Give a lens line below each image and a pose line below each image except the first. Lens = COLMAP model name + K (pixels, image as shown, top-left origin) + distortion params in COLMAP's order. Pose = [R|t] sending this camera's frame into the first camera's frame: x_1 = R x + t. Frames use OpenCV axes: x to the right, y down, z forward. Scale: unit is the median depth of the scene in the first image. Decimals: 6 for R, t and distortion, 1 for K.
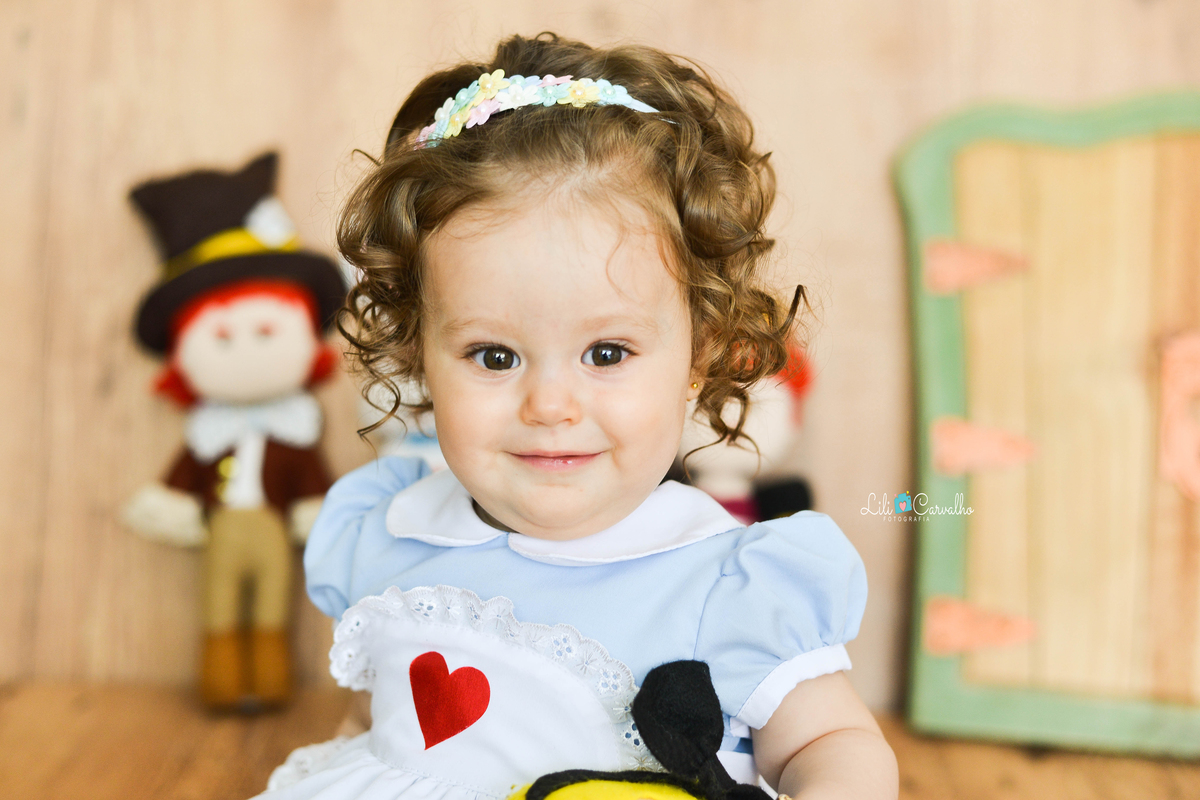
lens RADIAL K [[1987.7, 0, 600.0], [0, 1987.7, 400.0], [0, 0, 1]] dist [0.023523, 0.047908]
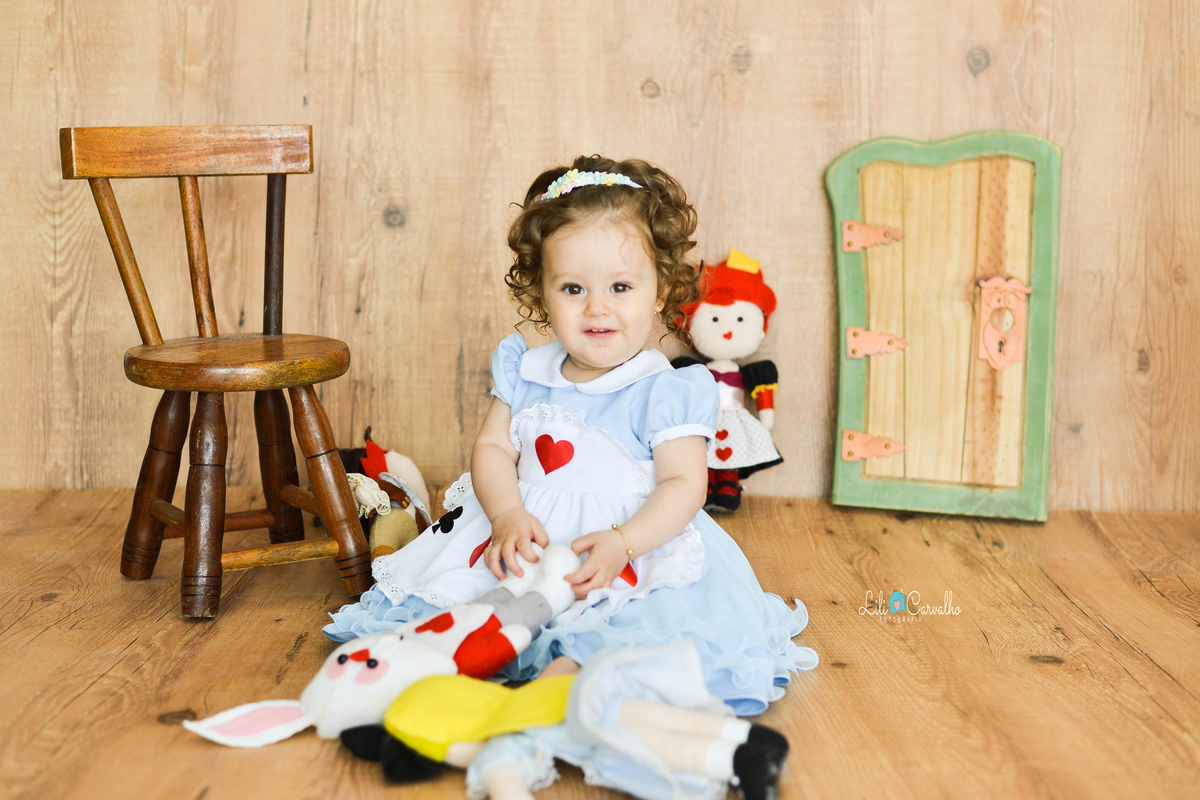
lens RADIAL K [[1678.9, 0, 597.9], [0, 1678.9, 428.6], [0, 0, 1]] dist [0.019012, -0.004854]
pose [[0.999858, -0.005850, 0.015774, -0.072959], [0.004731, 0.997532, 0.070052, -0.005132], [-0.016145, -0.069967, 0.997419, -0.466130]]
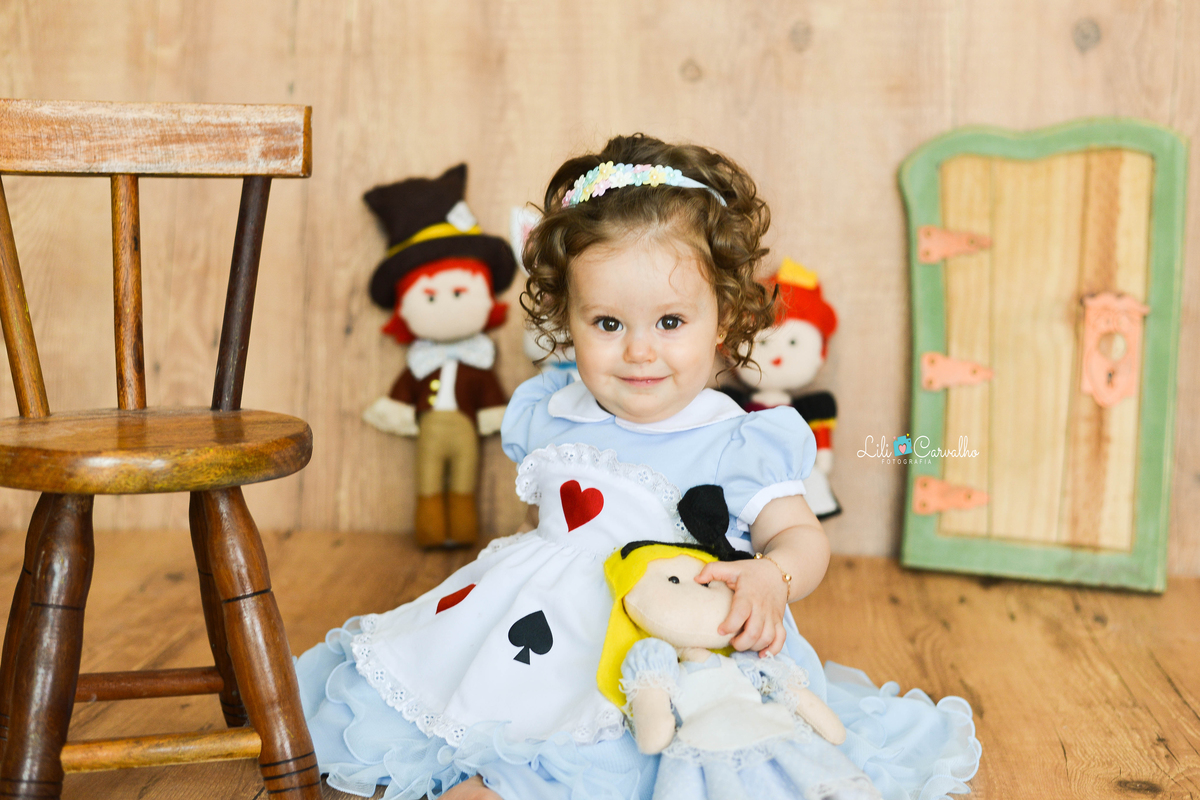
lens RADIAL K [[1735.2, 0, 598.9], [0, 1735.2, 424.4], [0, 0, 1]] dist [0.019226, 0.013818]
pose [[0.997724, 0.003836, -0.067320, 0.020991], [-0.000128, 0.998486, 0.055011, -0.007545], [0.067429, -0.054877, 0.996214, -0.274789]]
